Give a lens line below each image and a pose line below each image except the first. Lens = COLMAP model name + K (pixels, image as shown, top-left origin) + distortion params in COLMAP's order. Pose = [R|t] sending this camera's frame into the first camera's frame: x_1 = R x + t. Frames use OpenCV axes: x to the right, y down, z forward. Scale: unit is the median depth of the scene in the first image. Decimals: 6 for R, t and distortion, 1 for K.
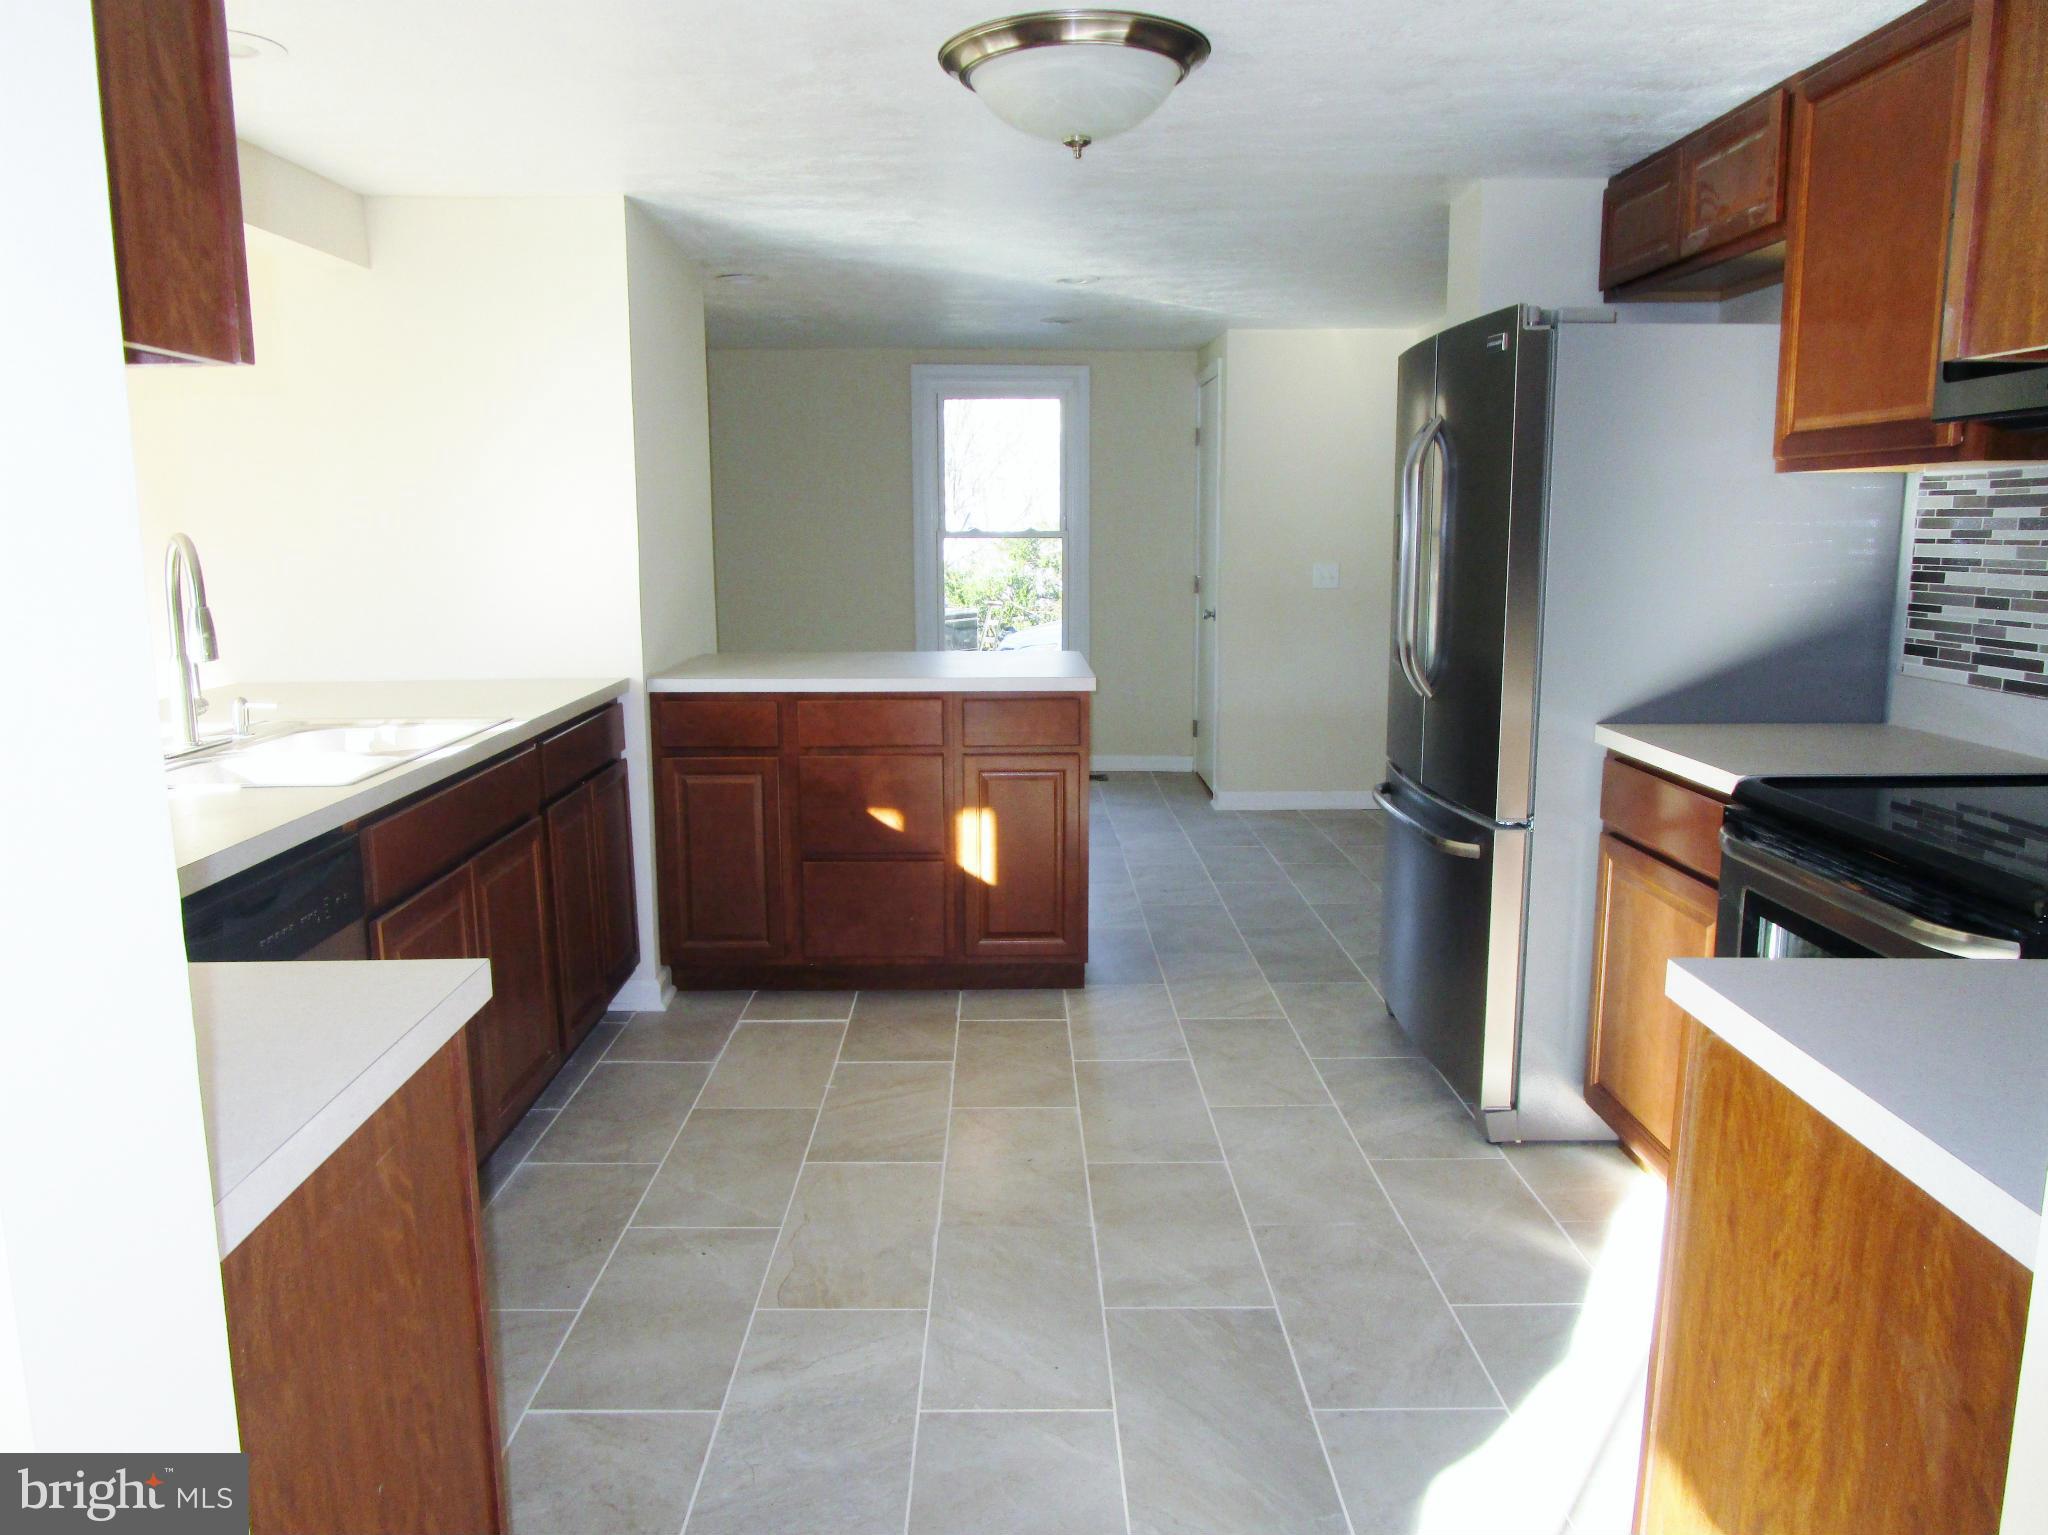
lens RADIAL K [[1462.4, 0, 1026.0], [0, 1462.4, 772.4], [0, 0, 1]] dist [-0.022890, 0.013717]
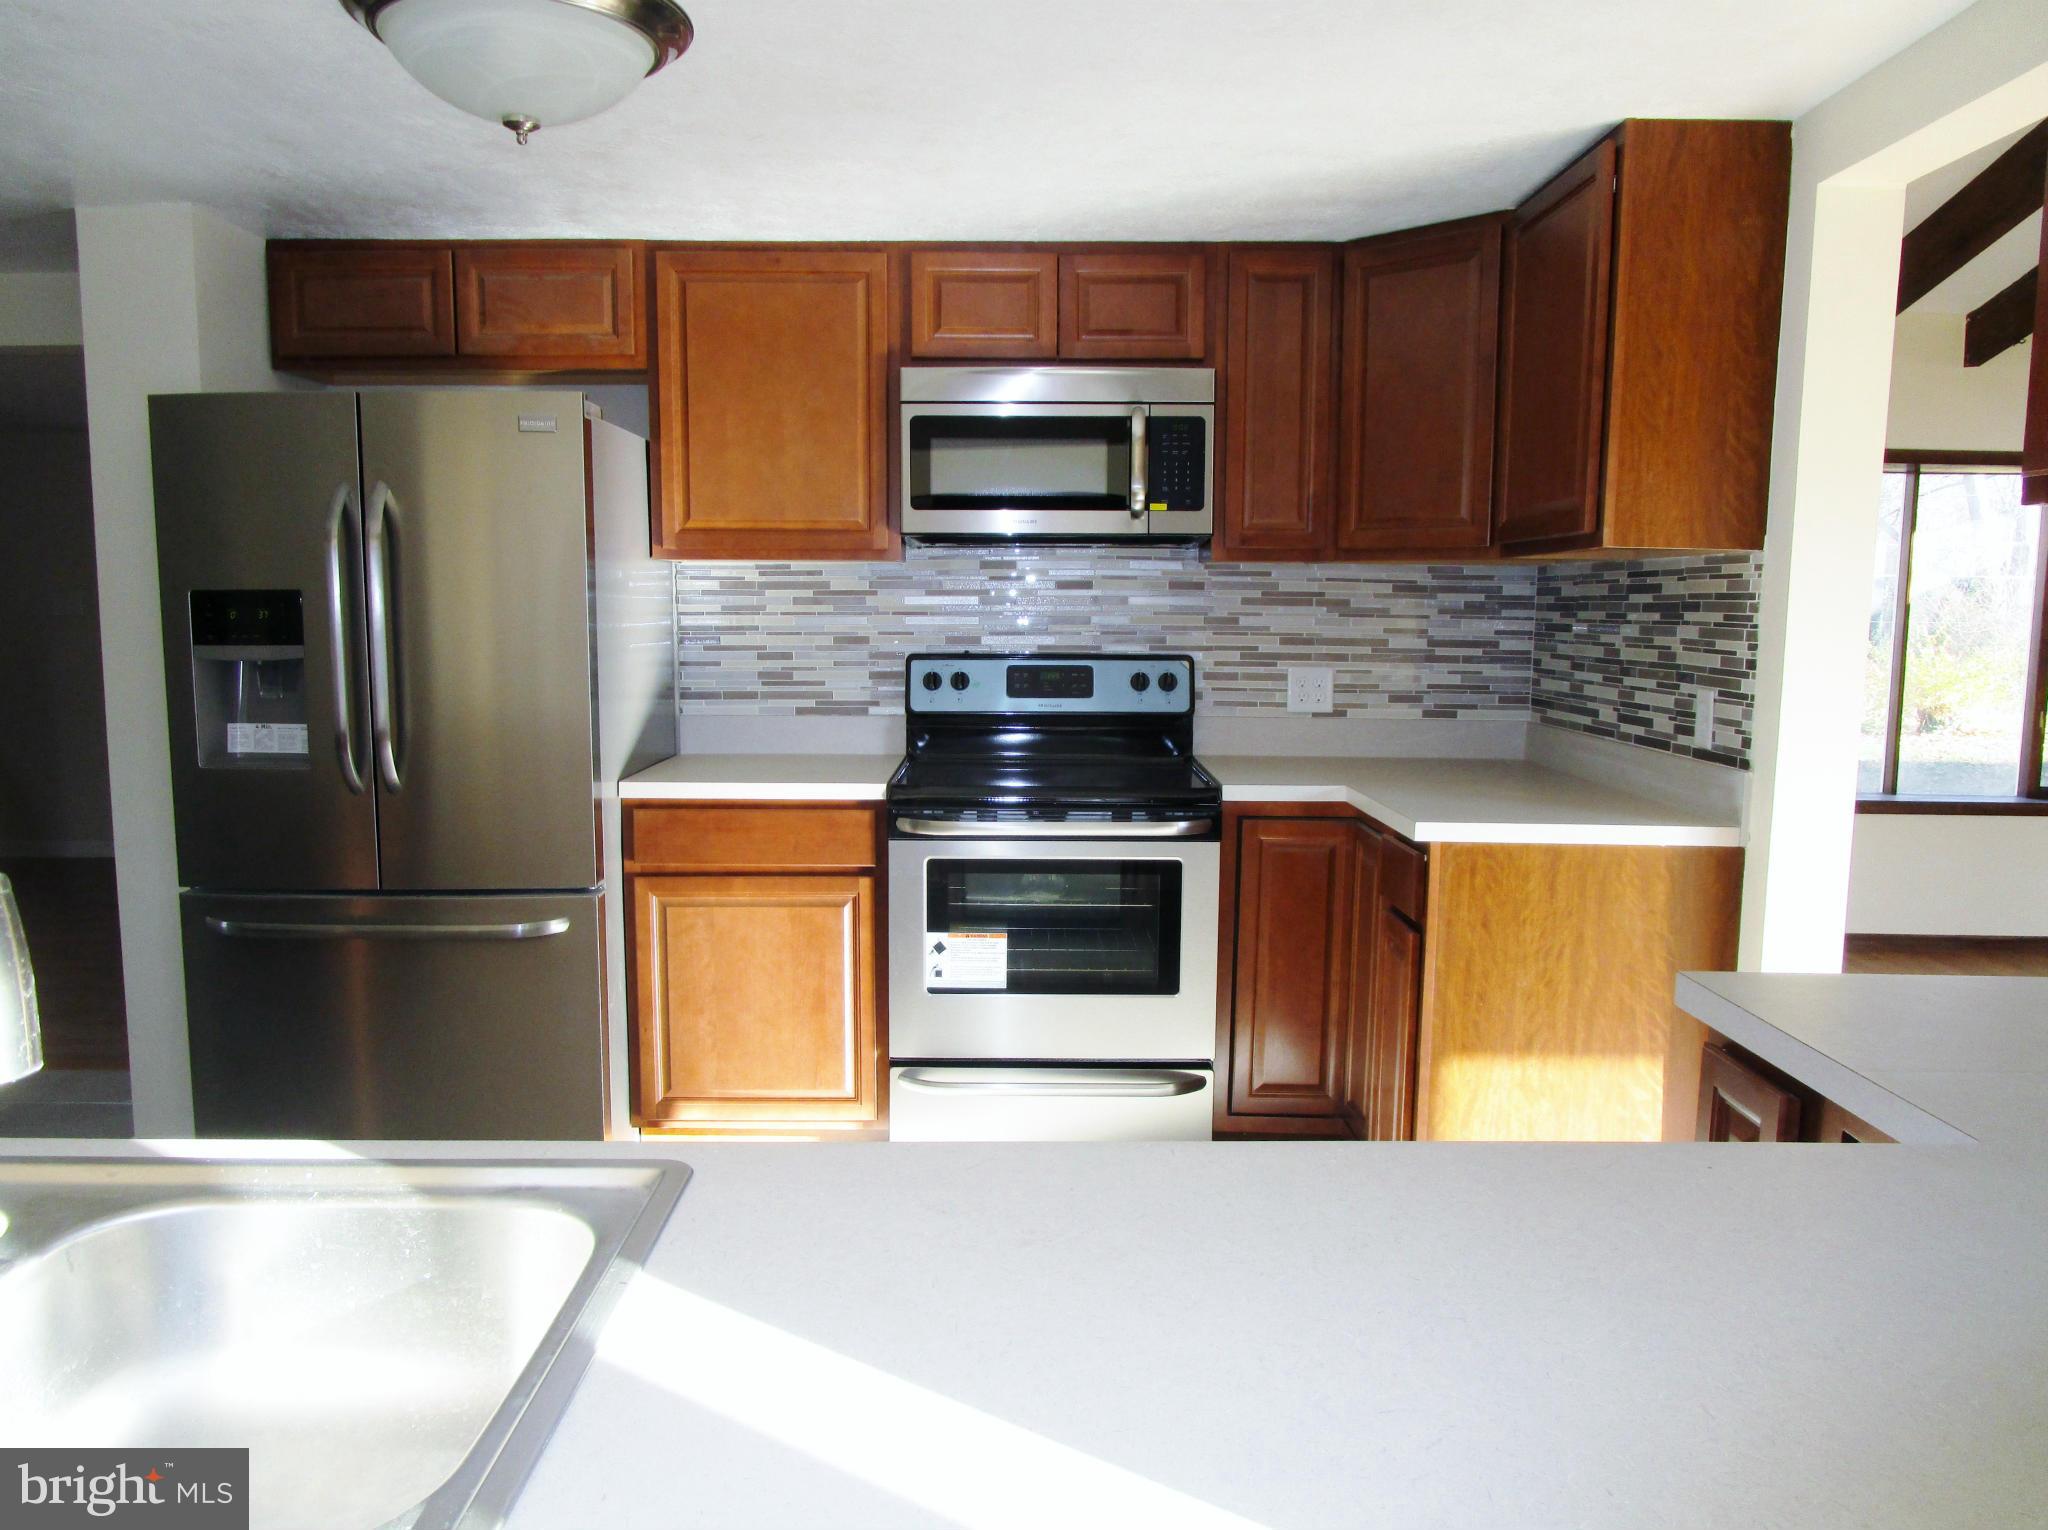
lens RADIAL K [[1462.4, 0, 1016.1], [0, 1462.4, 770.7], [0, 0, 1]] dist [-0.022890, 0.013717]
pose [[0.013820, -0.116898, 0.993048, -0.751823], [0.165054, 0.979785, 0.113040, -0.125625], [-0.986188, 0.162344, 0.032836, 0.716954]]
